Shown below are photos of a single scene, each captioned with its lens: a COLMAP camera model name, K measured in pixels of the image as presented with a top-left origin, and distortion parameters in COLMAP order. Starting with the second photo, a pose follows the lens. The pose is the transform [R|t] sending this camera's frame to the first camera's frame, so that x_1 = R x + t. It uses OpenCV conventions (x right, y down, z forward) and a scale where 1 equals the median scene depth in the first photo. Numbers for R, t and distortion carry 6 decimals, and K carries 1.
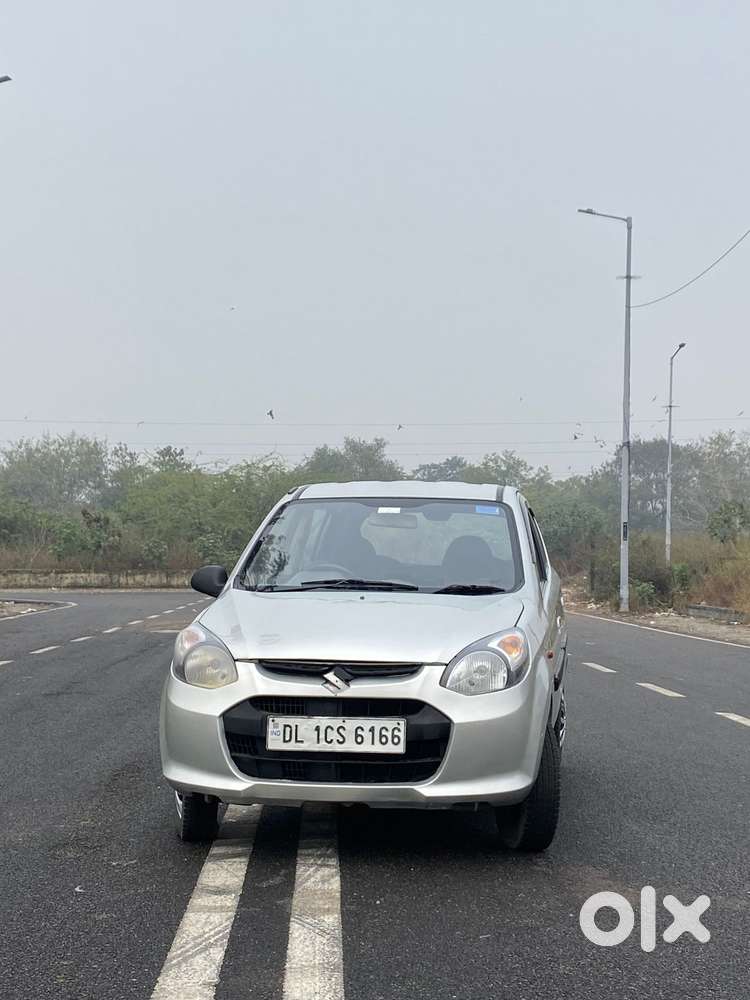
lens RADIAL K [[1427.5, 0, 379.9], [0, 1427.5, 497.3], [0, 0, 1]] dist [0.154566, 0.000000]
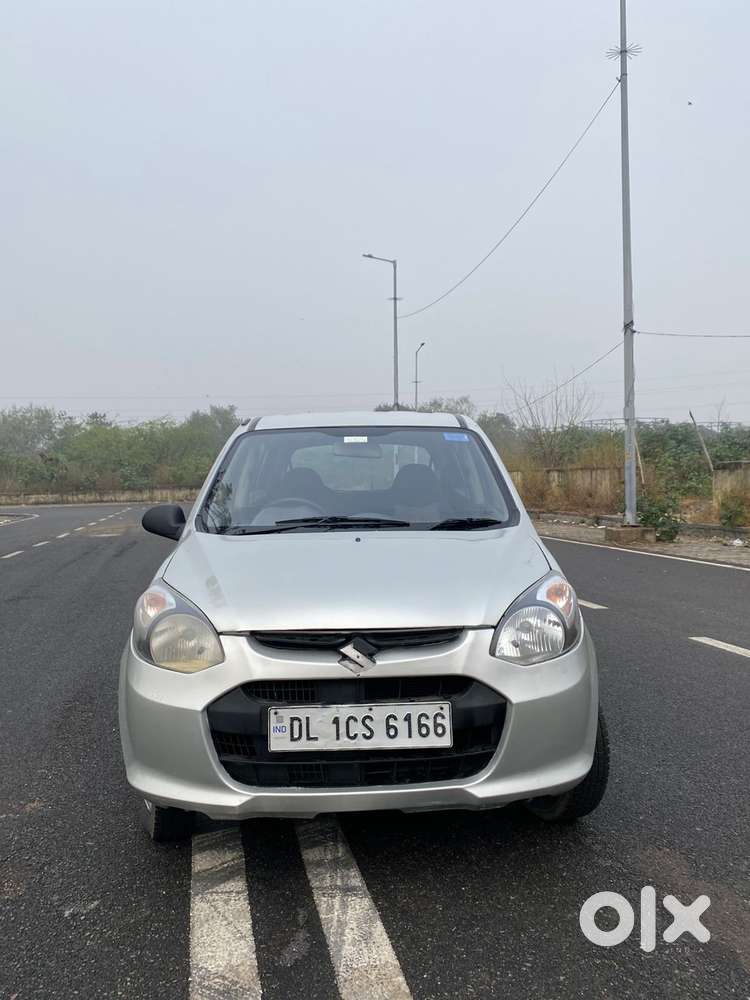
lens RADIAL K [[845.6, 0, 382.5], [0, 845.6, 498.0], [0, 0, 1]] dist [0.062668, -0.081977]
pose [[0.984299, -0.033793, 0.173242, -0.090289], [0.021976, 0.997327, 0.069681, 0.011174], [-0.175133, -0.064780, 0.982411, 0.537714]]
